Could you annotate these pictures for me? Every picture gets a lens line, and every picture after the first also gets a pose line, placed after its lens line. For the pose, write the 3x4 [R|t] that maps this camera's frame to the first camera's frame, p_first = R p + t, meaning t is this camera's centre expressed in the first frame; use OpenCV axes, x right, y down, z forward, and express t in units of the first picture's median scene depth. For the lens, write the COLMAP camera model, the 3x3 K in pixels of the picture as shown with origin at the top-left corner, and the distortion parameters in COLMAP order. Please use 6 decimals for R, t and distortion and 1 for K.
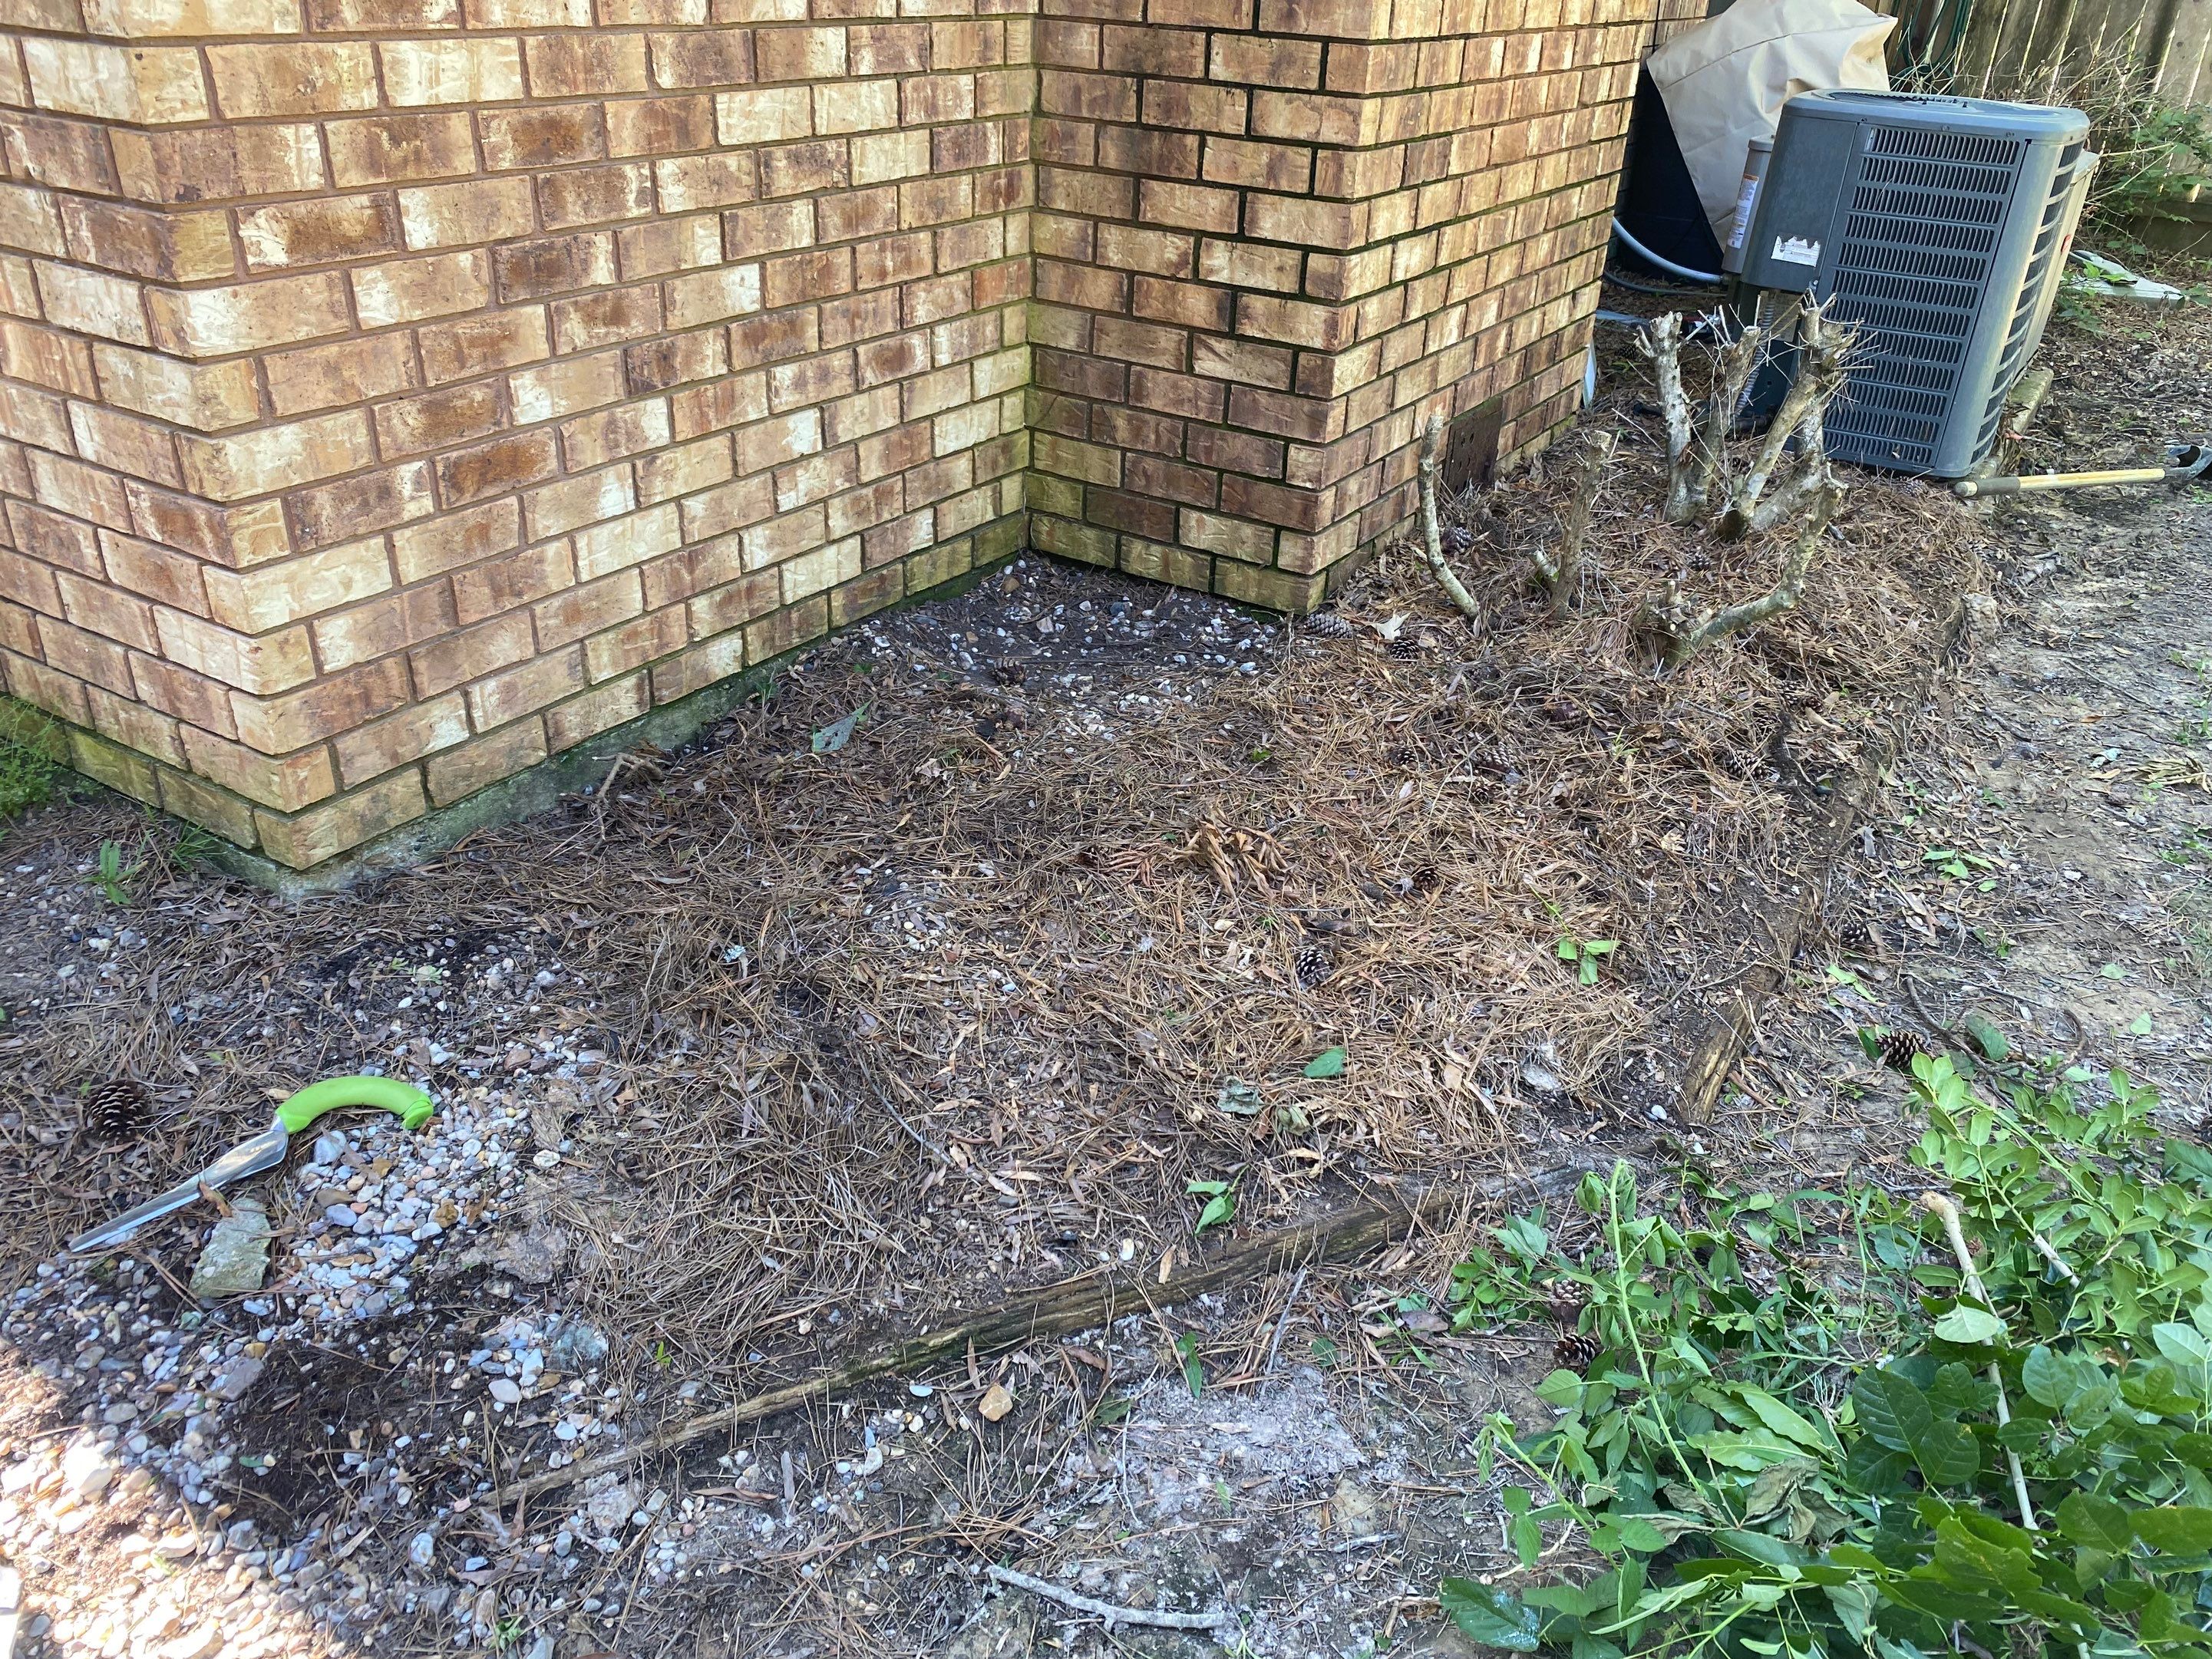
lens RADIAL K [[1822.5, 0, 1115.3], [0, 1822.5, 824.5], [0, 0, 1]] dist [0.108697, -0.093230]
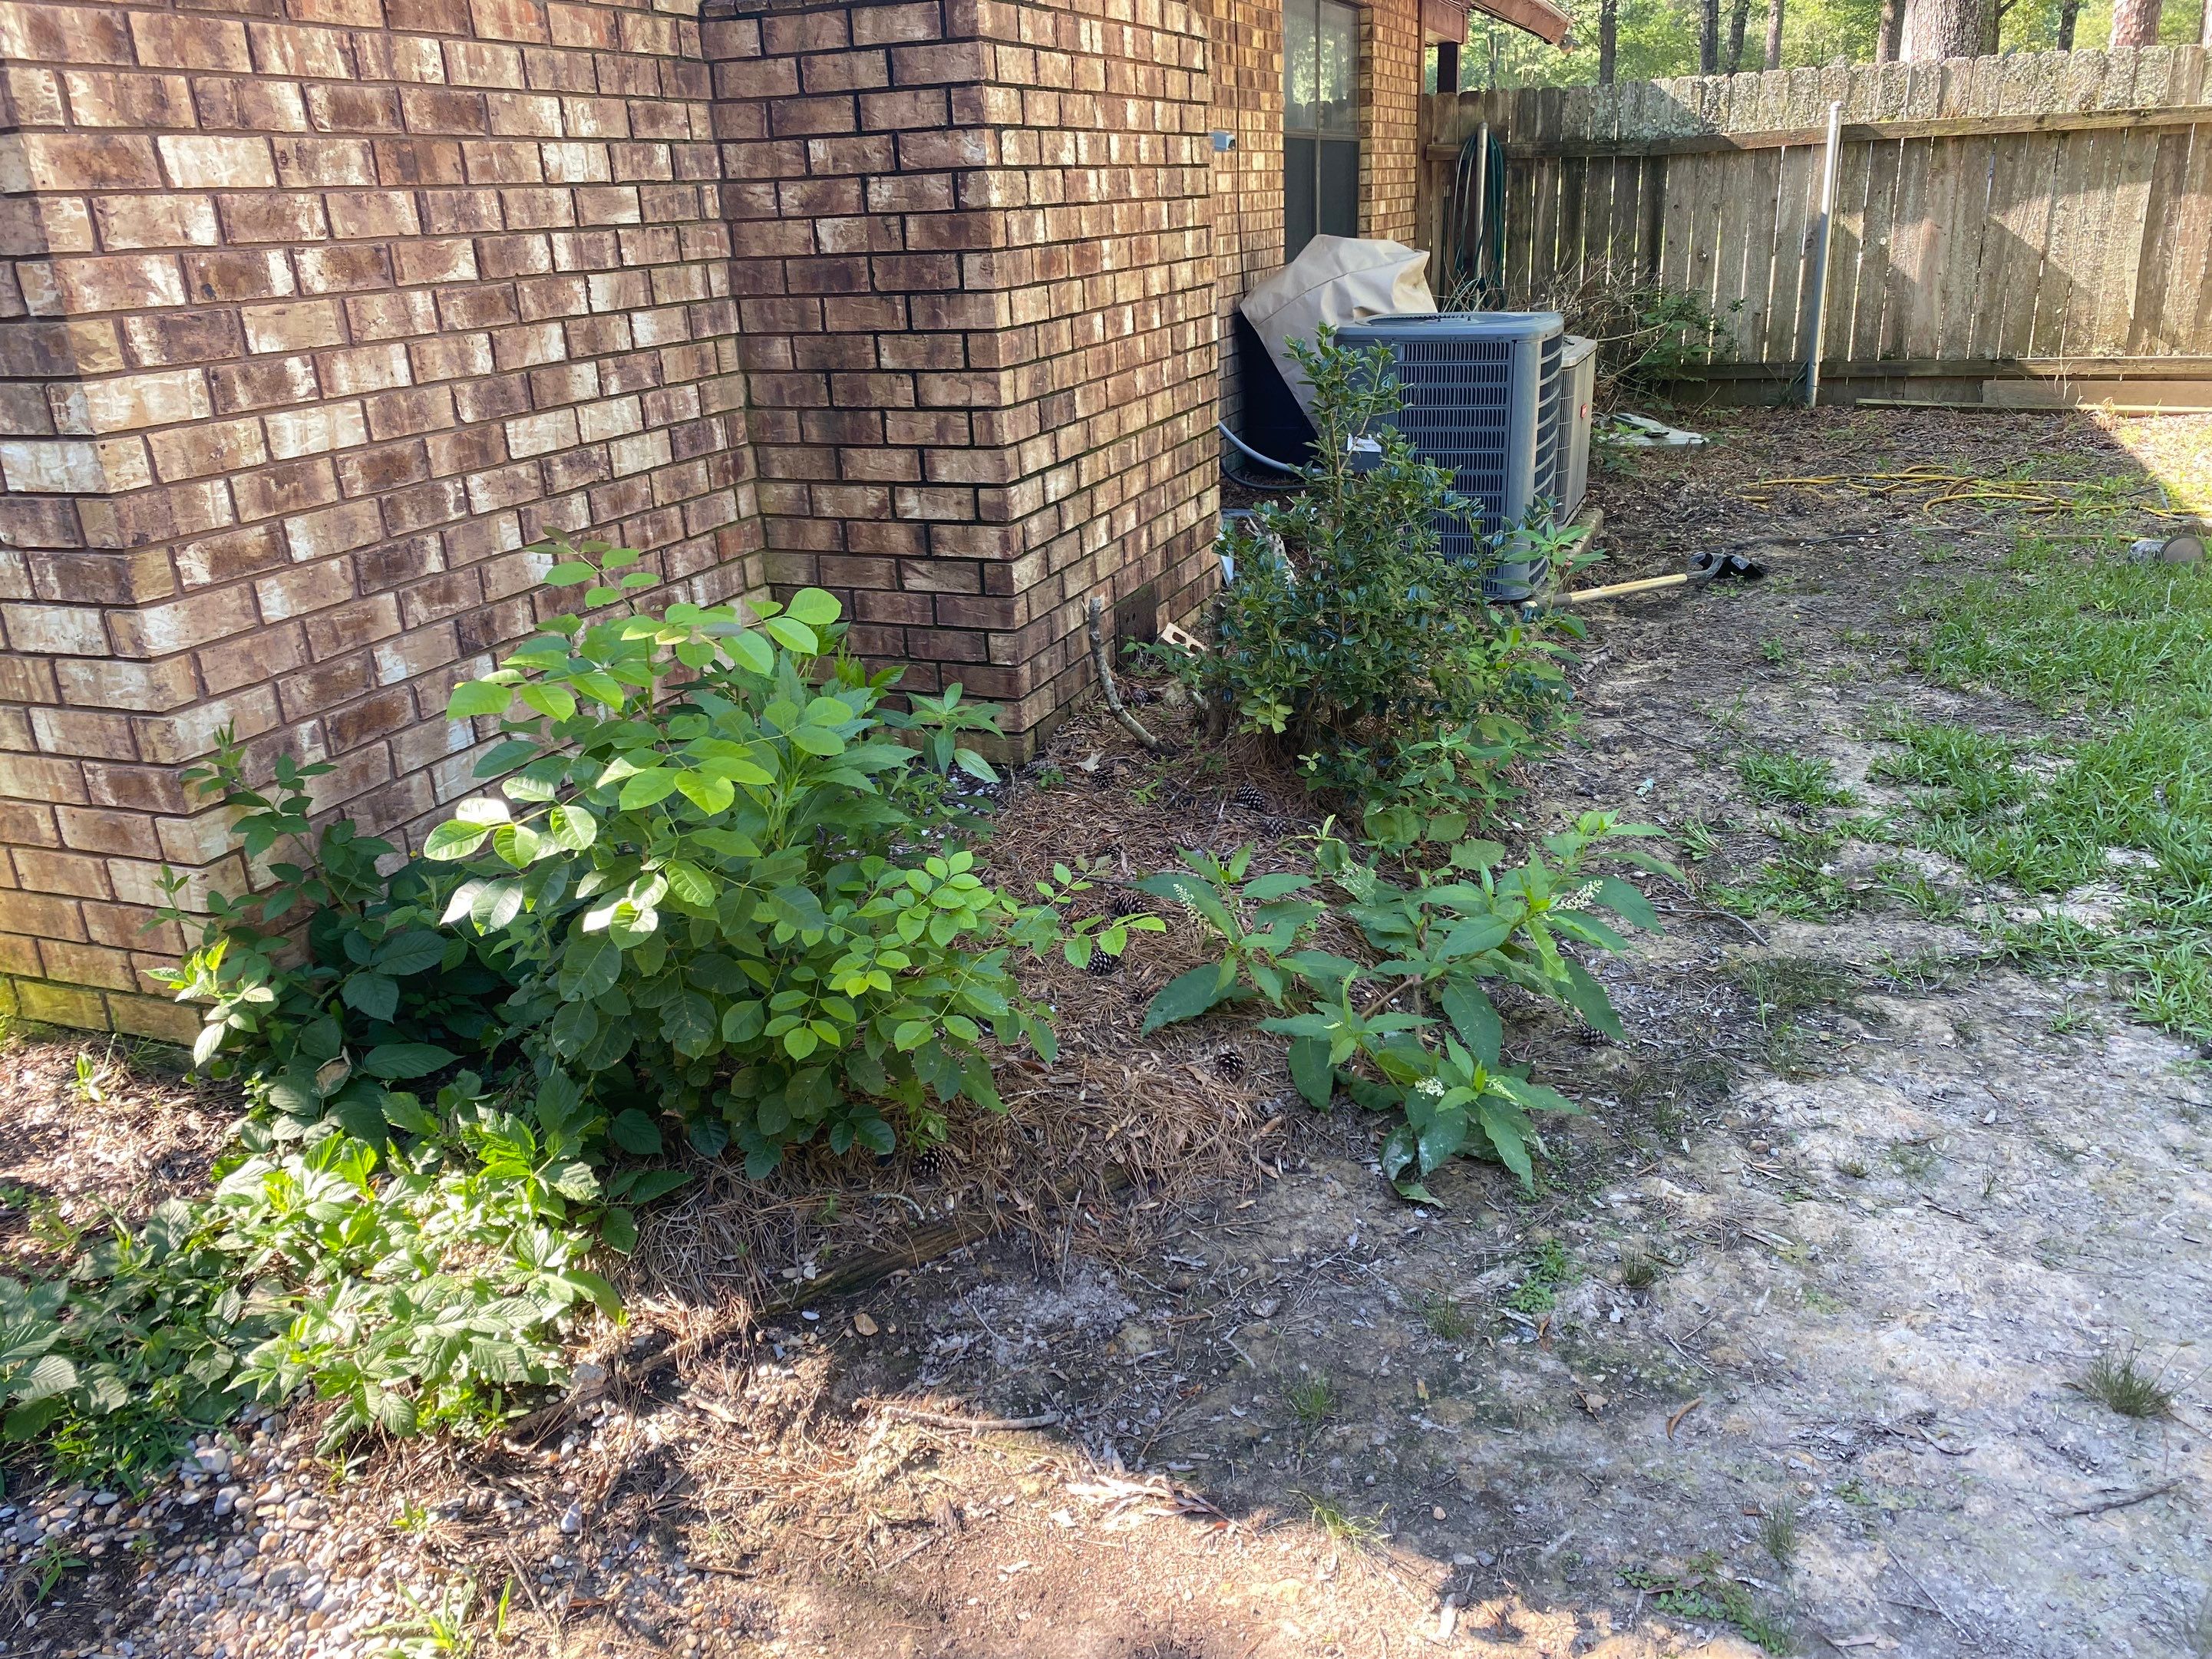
lens RADIAL K [[1759.3, 0, 1094.0], [0, 1759.3, 831.0], [0, 0, 1]] dist [0.239626, -0.269703]
pose [[0.980803, -0.146124, 0.129122, -0.012485], [0.159988, 0.981579, -0.104433, 0.072941], [-0.111483, 0.123086, 0.986114, -0.222372]]
